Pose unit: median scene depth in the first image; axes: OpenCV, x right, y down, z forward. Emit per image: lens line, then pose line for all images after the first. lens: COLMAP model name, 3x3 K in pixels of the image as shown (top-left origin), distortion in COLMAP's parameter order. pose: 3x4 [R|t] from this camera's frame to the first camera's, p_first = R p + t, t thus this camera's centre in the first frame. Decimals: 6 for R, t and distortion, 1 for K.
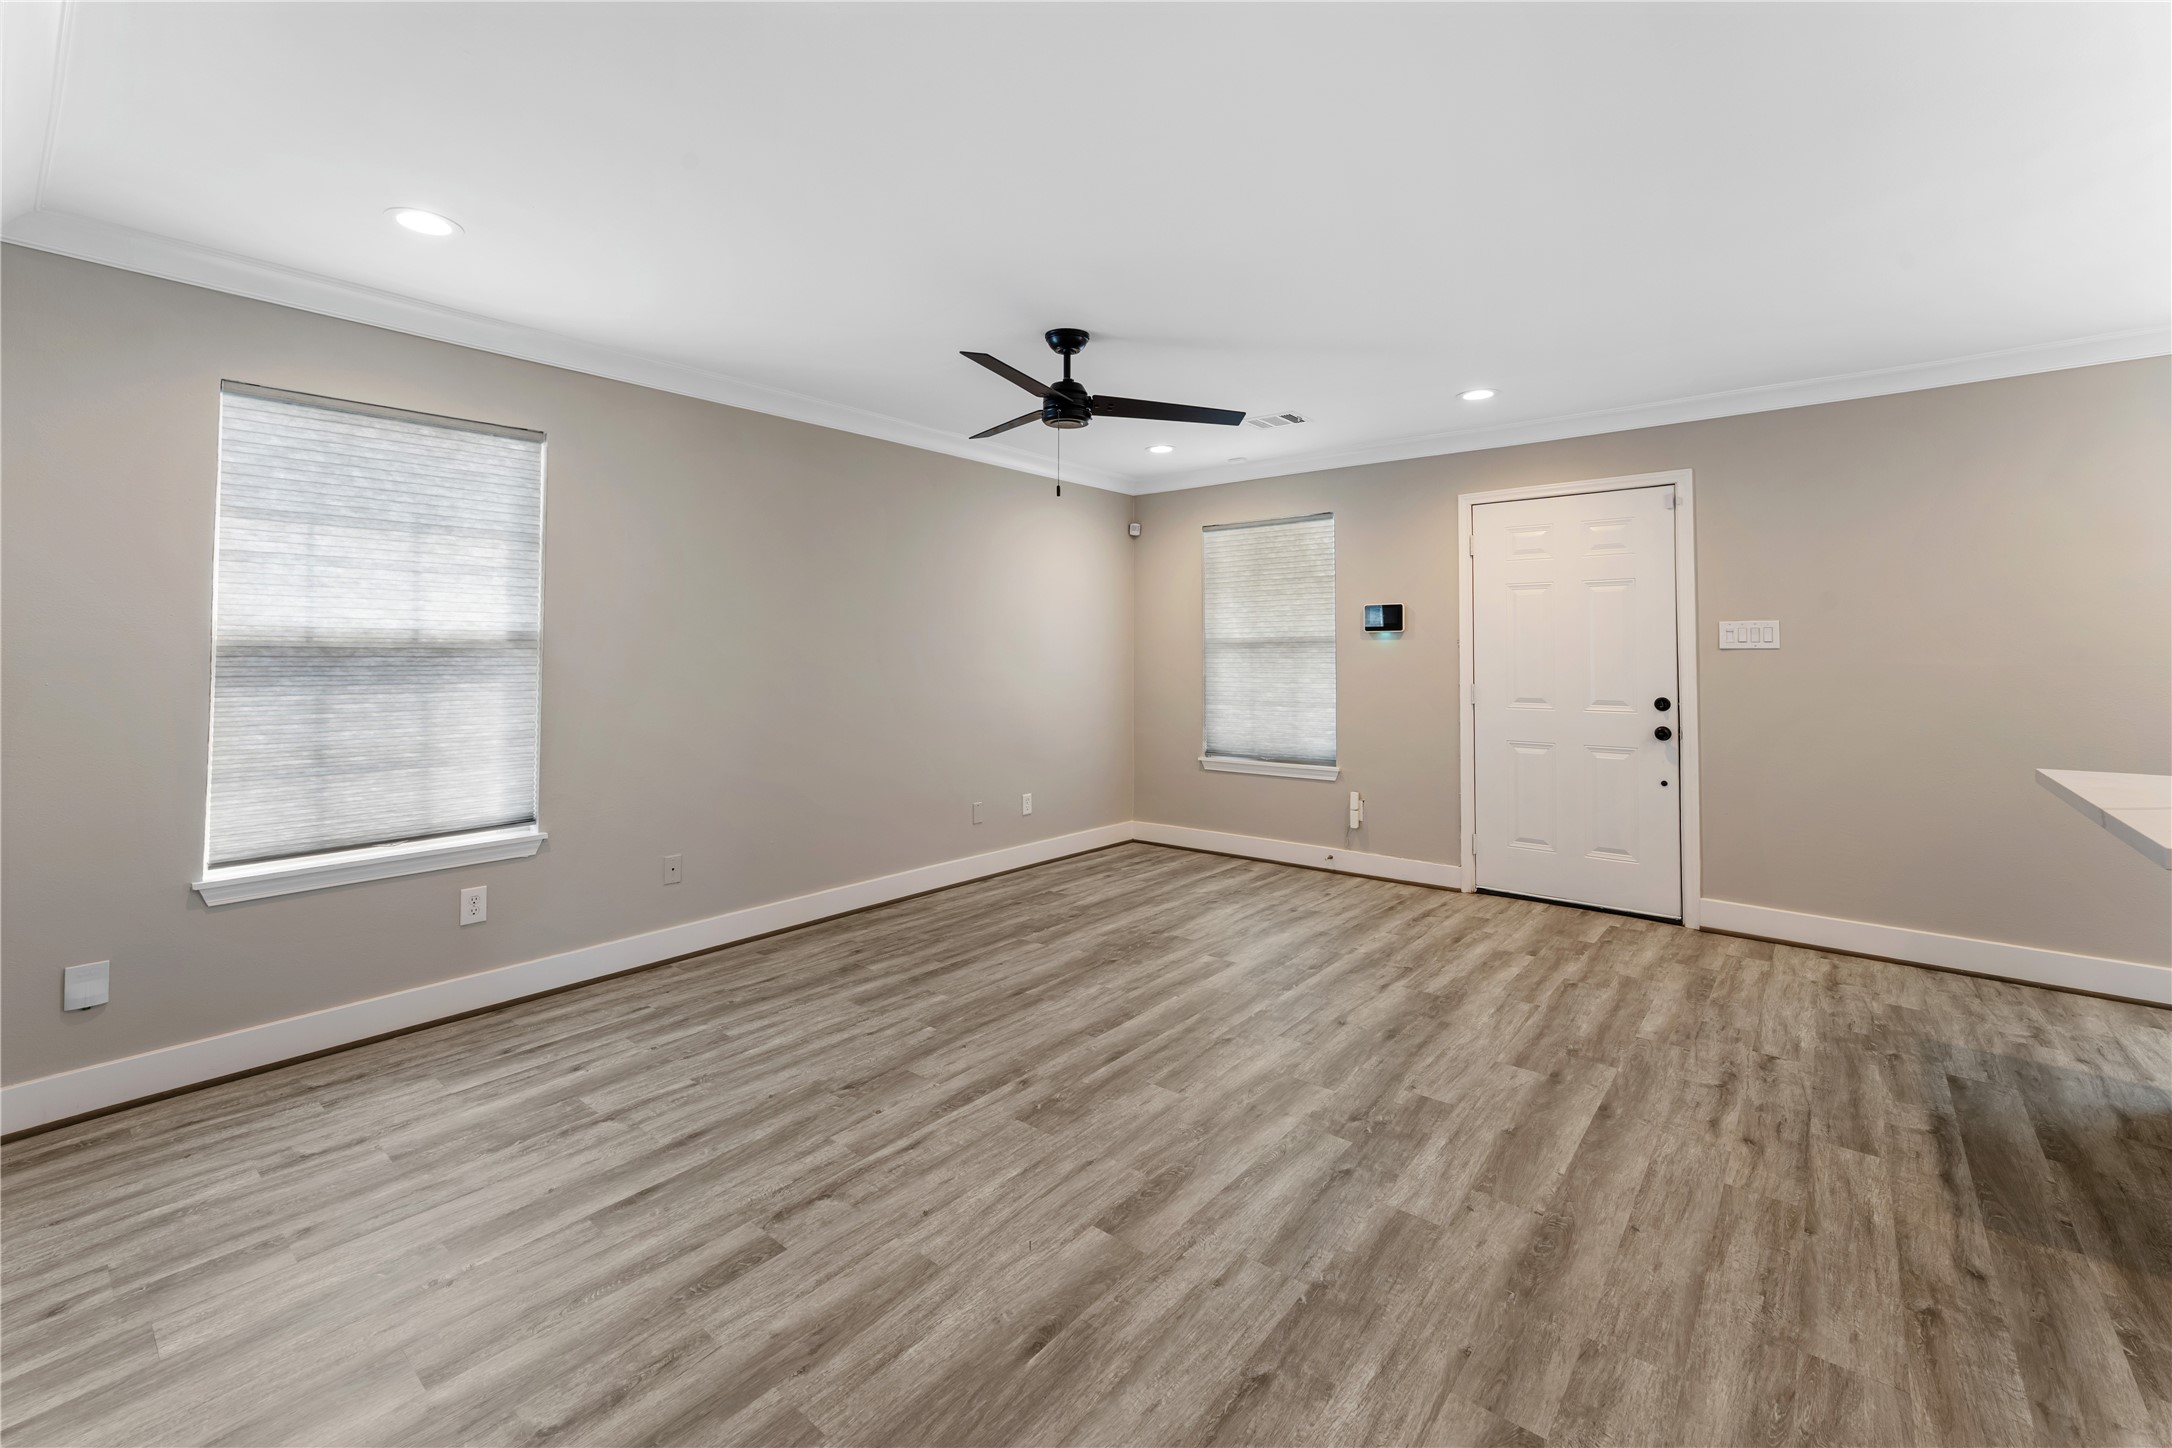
lens RADIAL K [[905.1, 0, 1082.1], [0, 905.1, 650.6], [0, 0, 1]] dist [-0.000798, 0.000146]
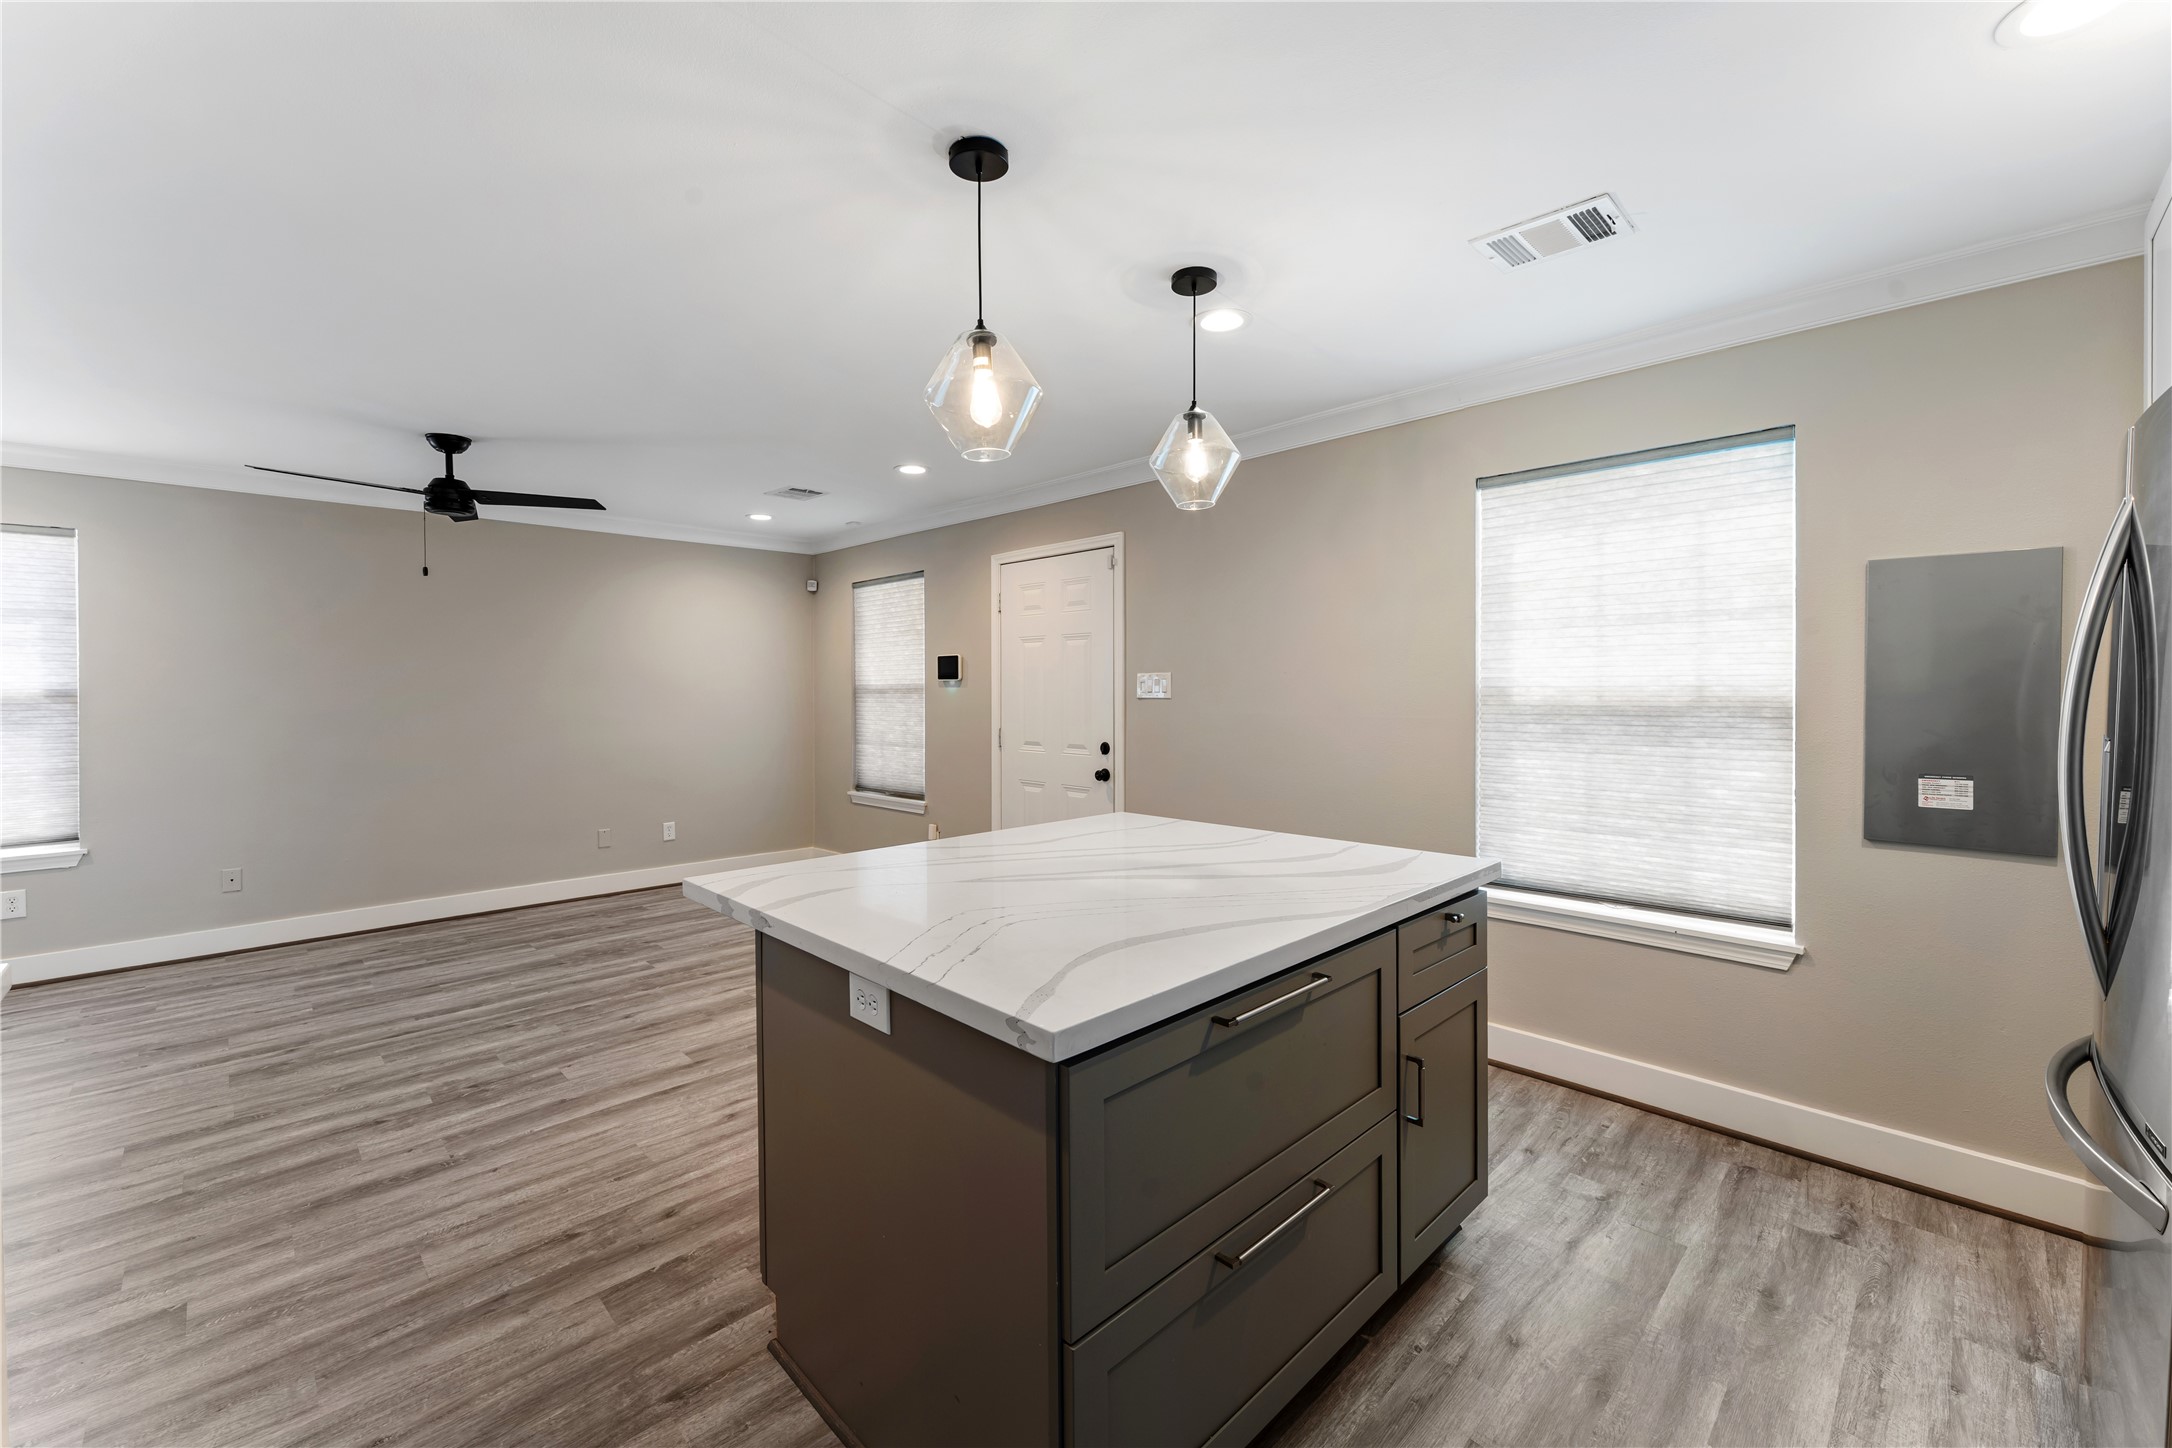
lens RADIAL K [[873.7, 0, 1082.3], [0, 873.7, 713.5], [0, 0, 1]] dist [-0.001007, -0.000250]
pose [[0.995407, 0.000186, -0.095737, 0.920644], [0.003079, 0.999419, 0.033953, -0.024298], [0.095687, -0.034092, 0.994827, -0.070959]]
